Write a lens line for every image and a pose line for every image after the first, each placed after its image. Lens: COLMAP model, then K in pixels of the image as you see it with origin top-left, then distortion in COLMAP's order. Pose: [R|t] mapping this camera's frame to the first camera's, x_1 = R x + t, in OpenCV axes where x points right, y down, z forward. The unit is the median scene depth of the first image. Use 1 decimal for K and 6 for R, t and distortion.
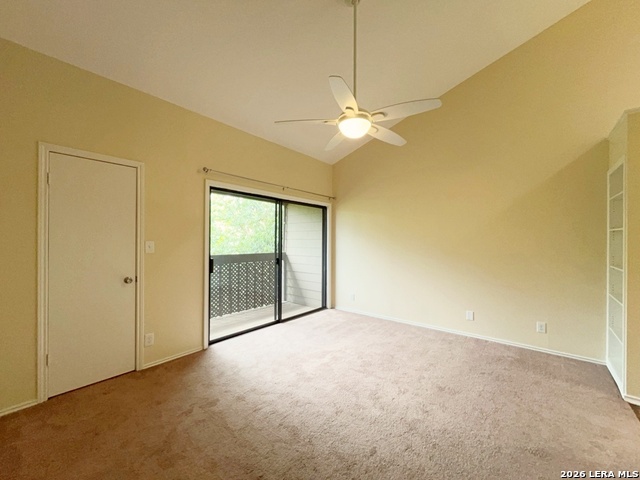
lens RADIAL K [[258.7, 0, 324.9], [0, 258.7, 242.0], [0, 0, 1]] dist [-0.002852, 0.000751]
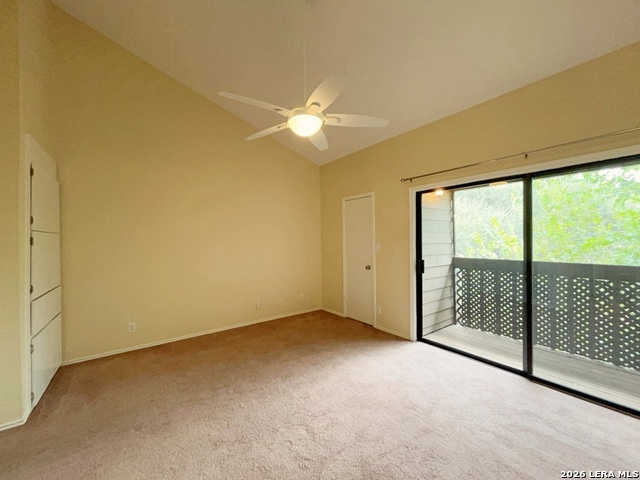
lens RADIAL K [[258.7, 0, 321.9], [0, 258.7, 237.7], [0, 0, 1]] dist [-0.002852, 0.000751]
pose [[-0.260428, -0.023735, -0.965201, 0.684317], [-0.002223, 0.999710, -0.023984, 0.002972], [0.965491, -0.004100, -0.260406, 0.887007]]
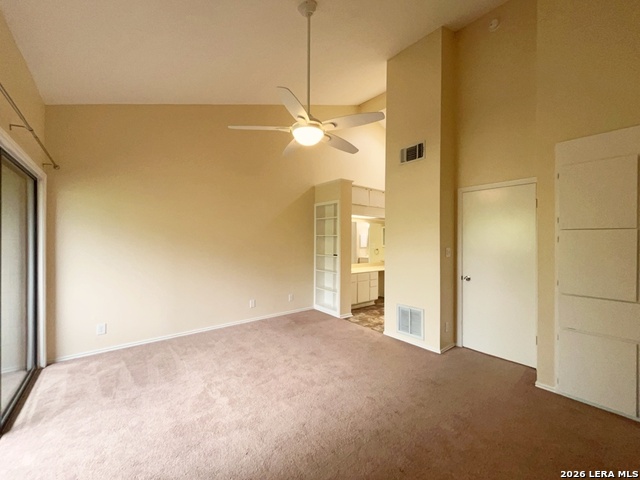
lens RADIAL K [[258.7, 0, 316.9], [0, 258.7, 238.3], [0, 0, 1]] dist [-0.002852, 0.000751]
pose [[0.210795, 0.001902, 0.977528, -0.617014], [0.002543, 0.999994, -0.002494, -0.018798], [-0.977527, 0.003012, 0.210789, 0.501785]]
